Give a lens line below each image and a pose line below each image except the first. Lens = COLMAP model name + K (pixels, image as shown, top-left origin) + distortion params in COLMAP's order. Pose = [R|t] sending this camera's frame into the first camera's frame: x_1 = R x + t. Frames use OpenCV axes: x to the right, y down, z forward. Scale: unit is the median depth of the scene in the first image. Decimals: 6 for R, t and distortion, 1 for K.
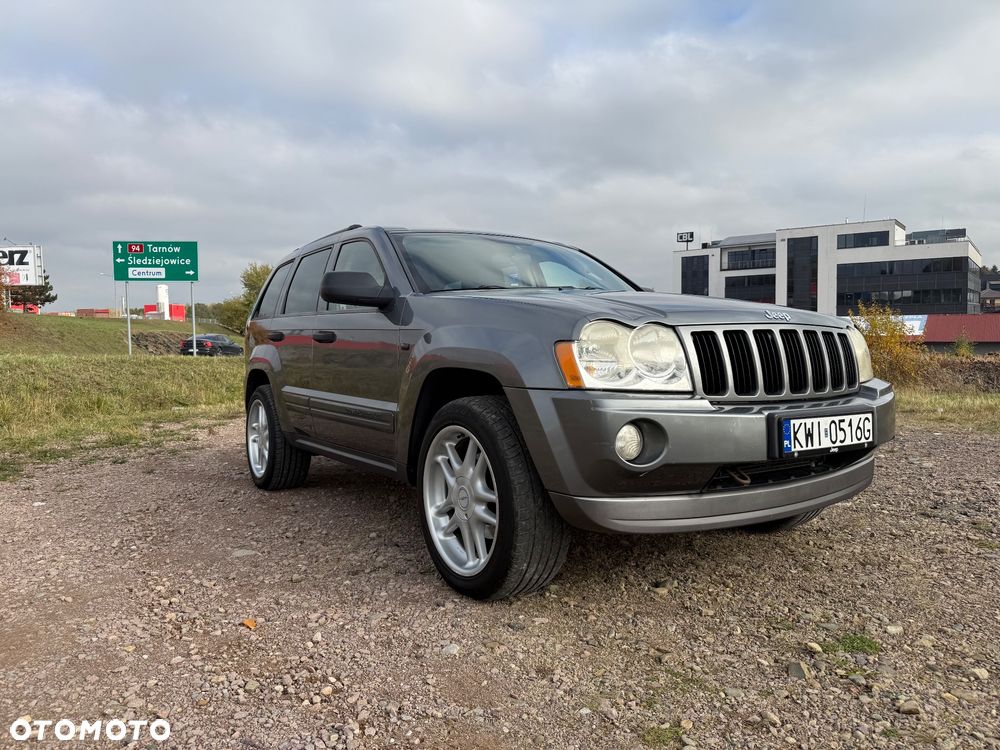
lens RADIAL K [[708.9, 0, 496.3], [0, 708.9, 374.3], [0, 0, 1]] dist [0.022233, -0.030620]
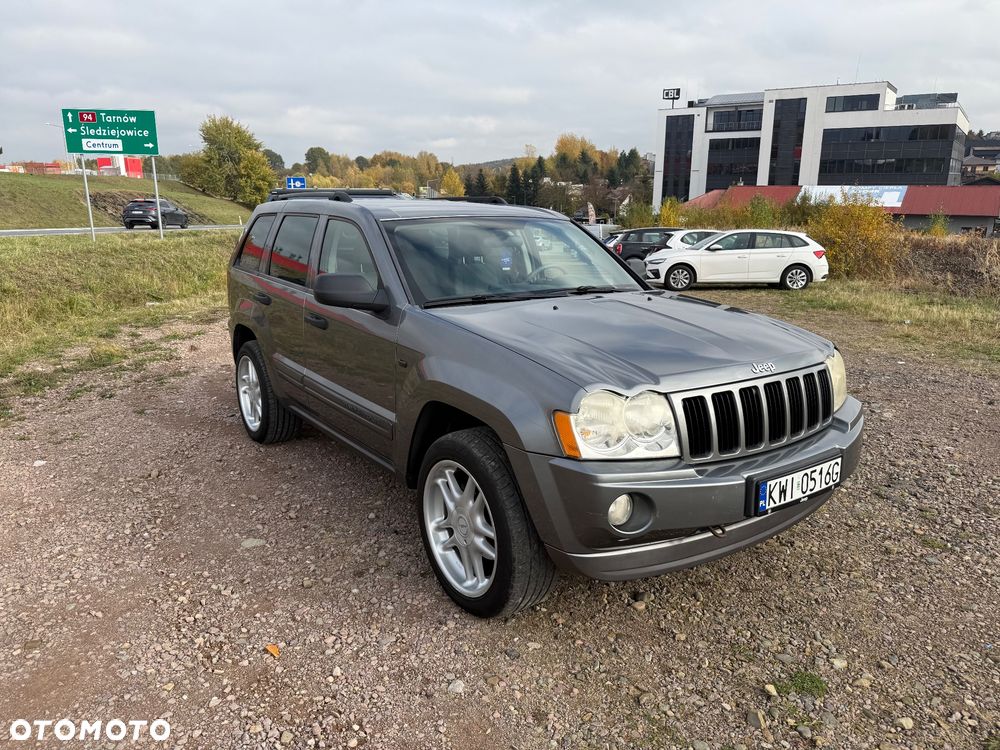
lens RADIAL K [[707.4, 0, 498.8], [0, 707.4, 381.0], [0, 0, 1]] dist [0.028360, -0.039447]
pose [[0.999148, 0.005405, 0.040917, -0.036173], [-0.013617, 0.979043, 0.203198, -0.258034], [-0.038961, -0.203582, 0.978282, -0.013635]]
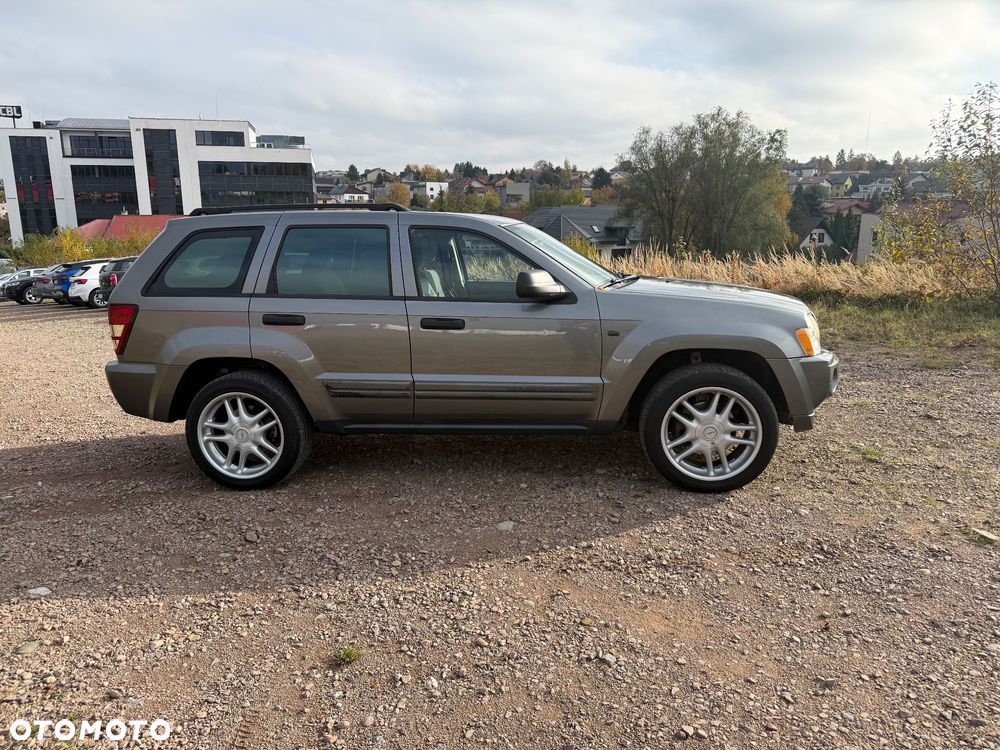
lens RADIAL K [[707.4, 0, 498.8], [0, 707.4, 381.0], [0, 0, 1]] dist [0.028360, -0.039447]
pose [[0.642452, -0.157266, 0.750015, -1.334262], [0.037823, 0.984030, 0.173937, -0.223736], [-0.765392, -0.083378, 0.638141, 0.331076]]
